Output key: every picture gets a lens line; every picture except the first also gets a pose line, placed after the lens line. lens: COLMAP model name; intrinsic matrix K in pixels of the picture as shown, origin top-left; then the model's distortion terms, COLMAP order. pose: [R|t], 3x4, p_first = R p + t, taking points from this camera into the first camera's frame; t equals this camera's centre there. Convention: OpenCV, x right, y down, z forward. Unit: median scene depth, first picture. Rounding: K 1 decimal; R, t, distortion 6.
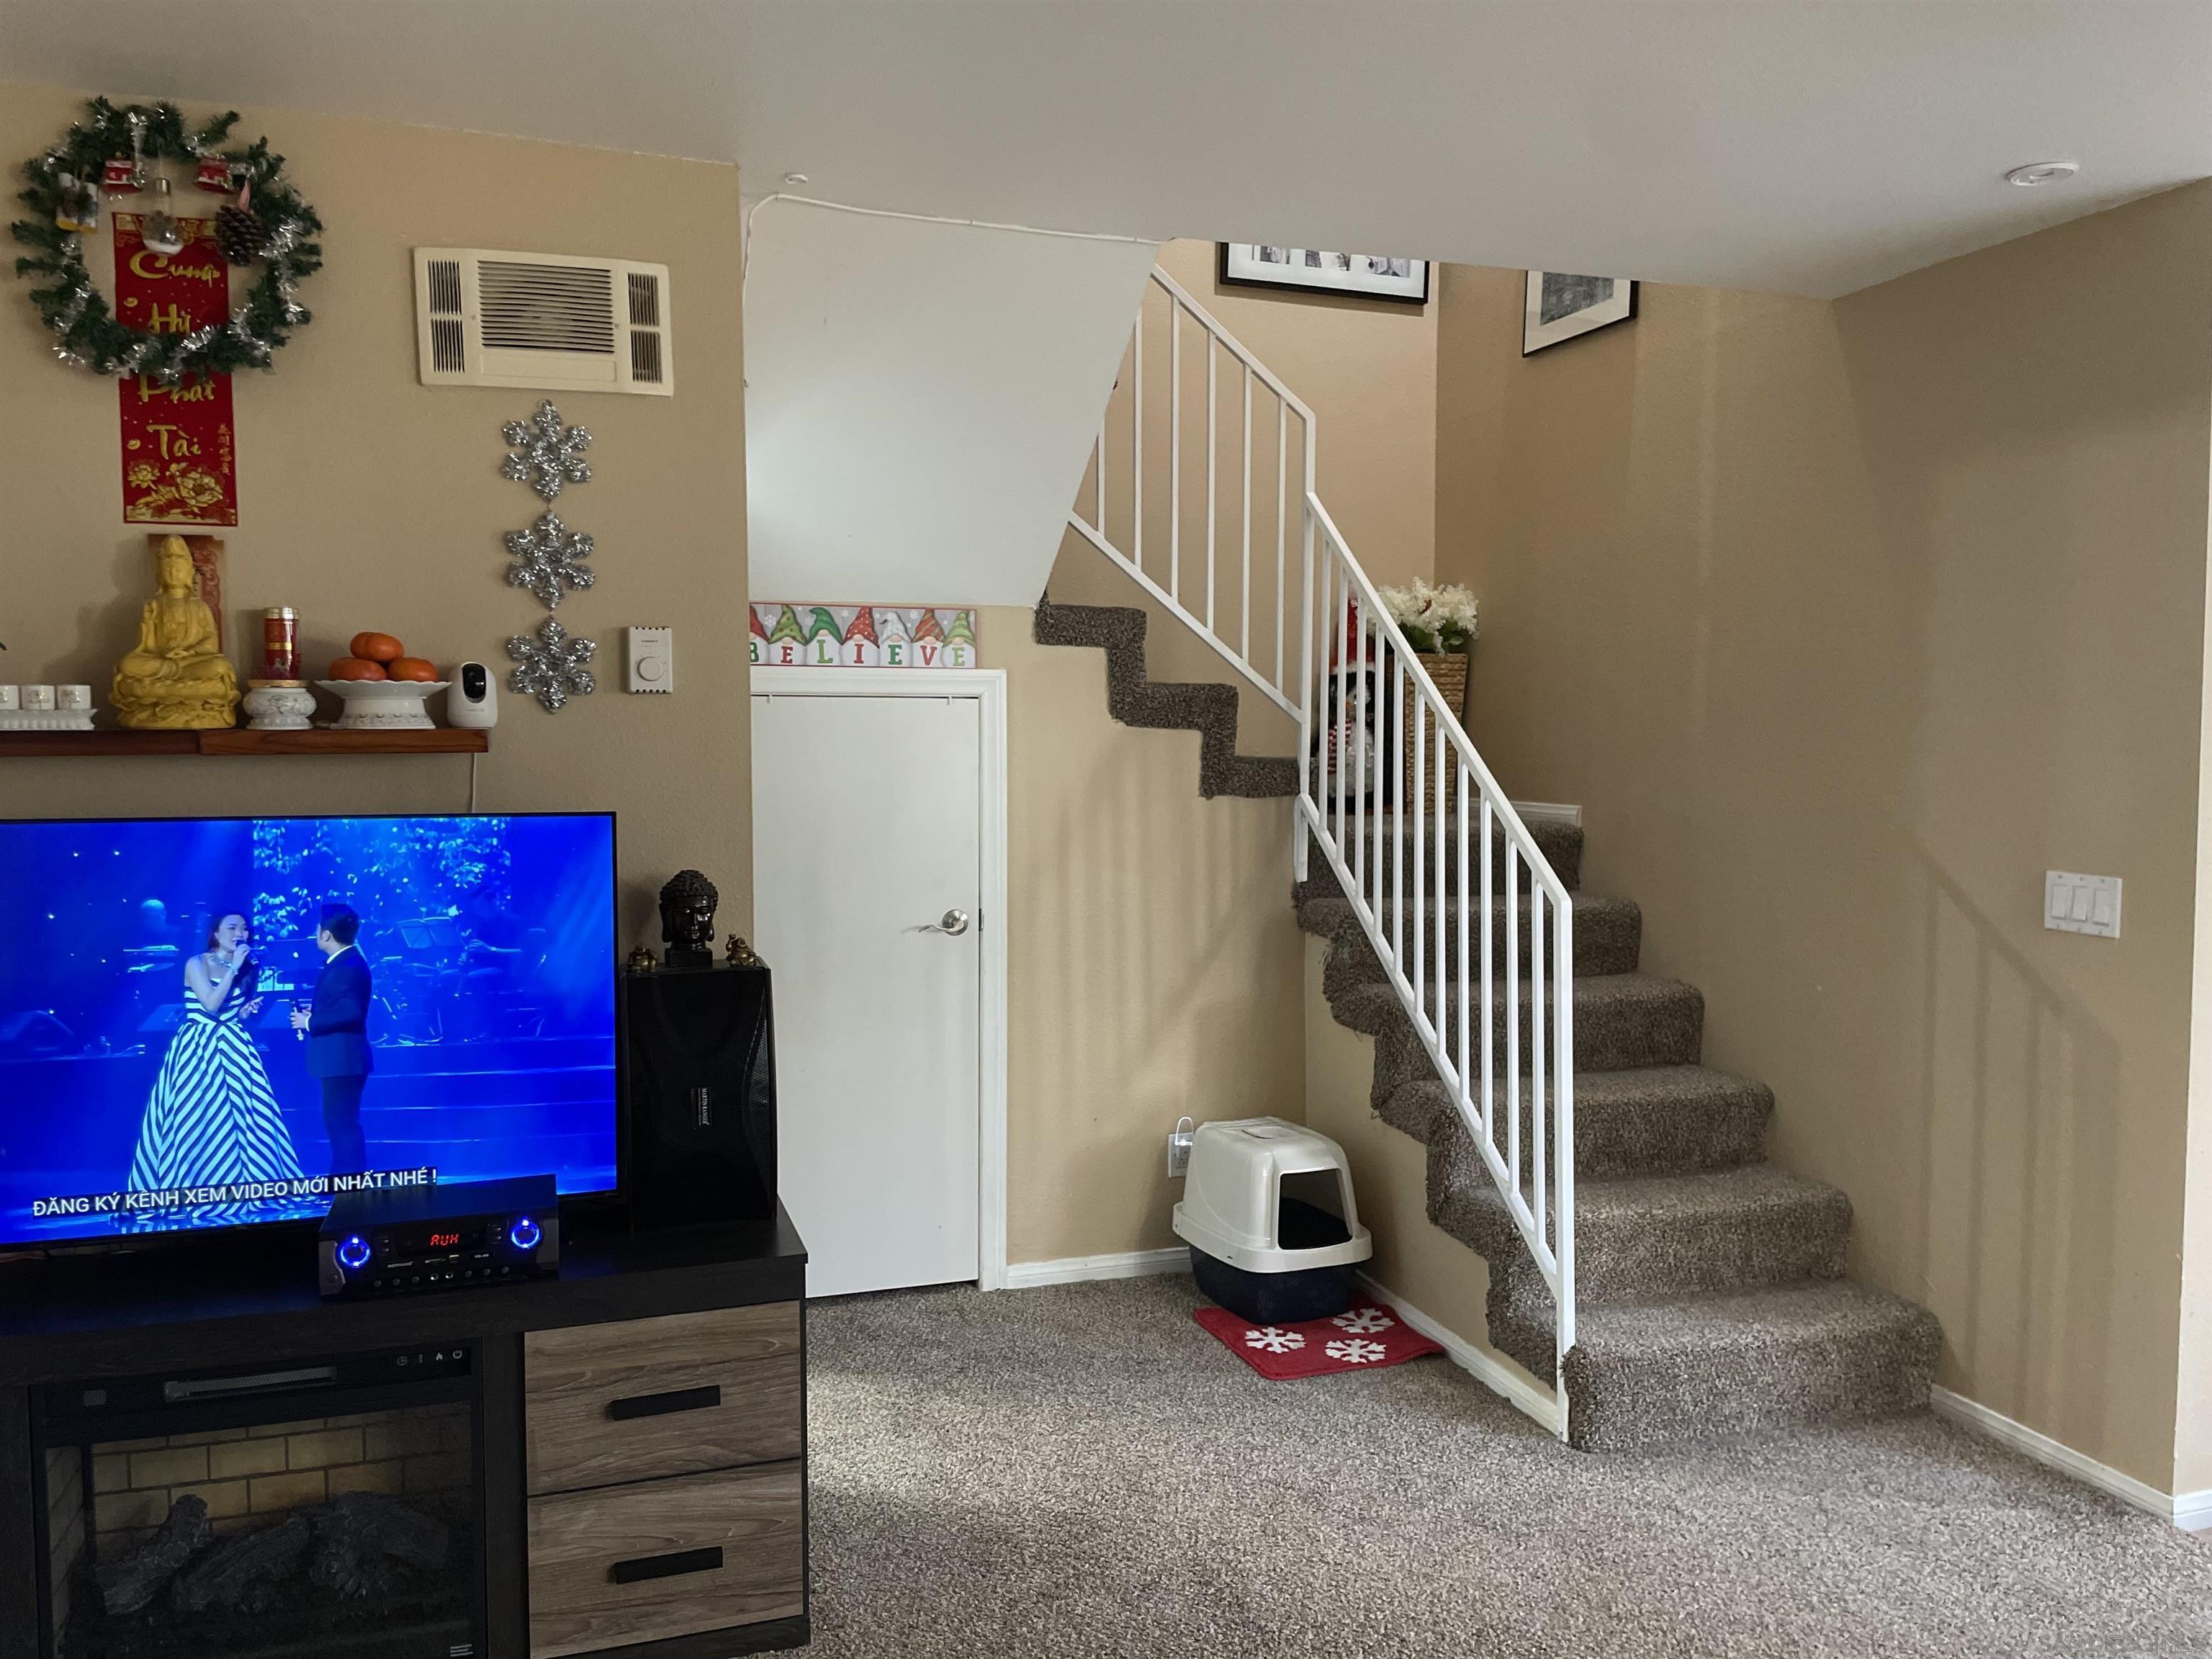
lens RADIAL K [[1682.2, 0, 1105.8], [0, 1682.2, 831.9], [0, 0, 1]] dist [0.071147, -0.094319]
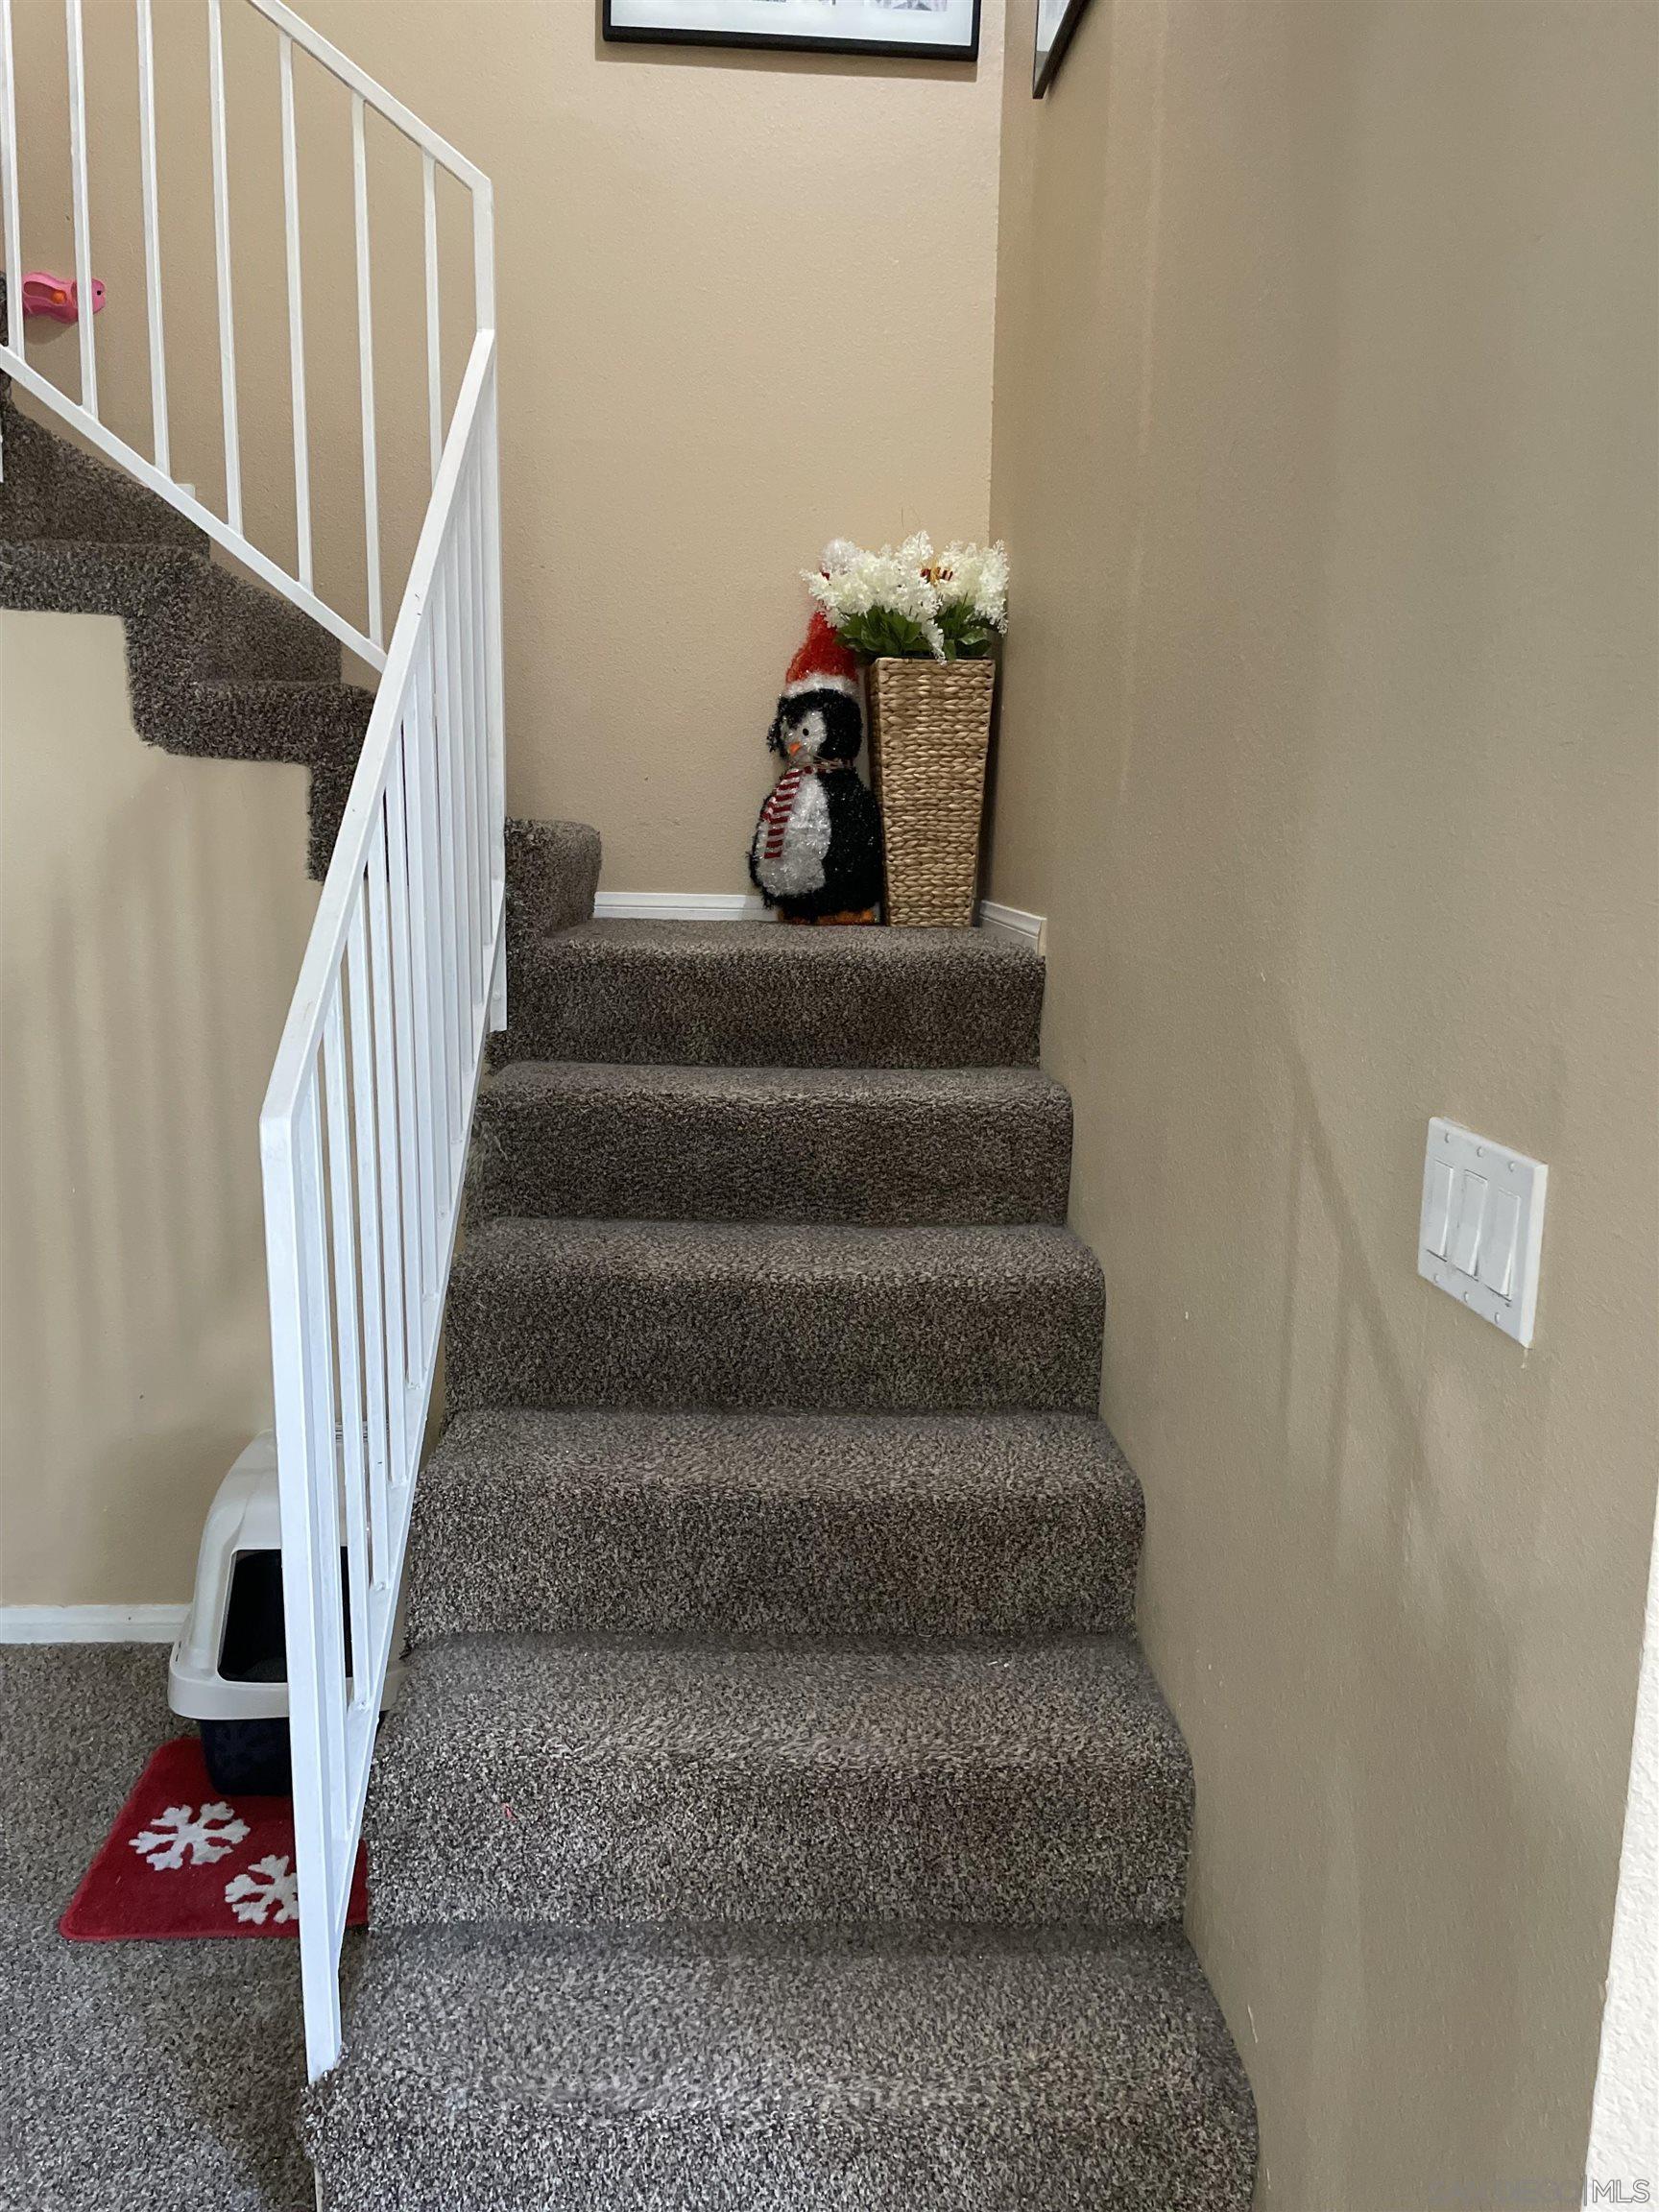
lens RADIAL K [[1682.2, 0, 828.5], [0, 1682.2, 1111.0], [0, 0, 1]] dist [0.071147, -0.094319]
pose [[0.961670, 0.059905, -0.267586, 0.408063], [-0.032547, 0.993883, 0.105534, -0.008977], [0.272271, -0.092779, 0.957737, 0.487243]]
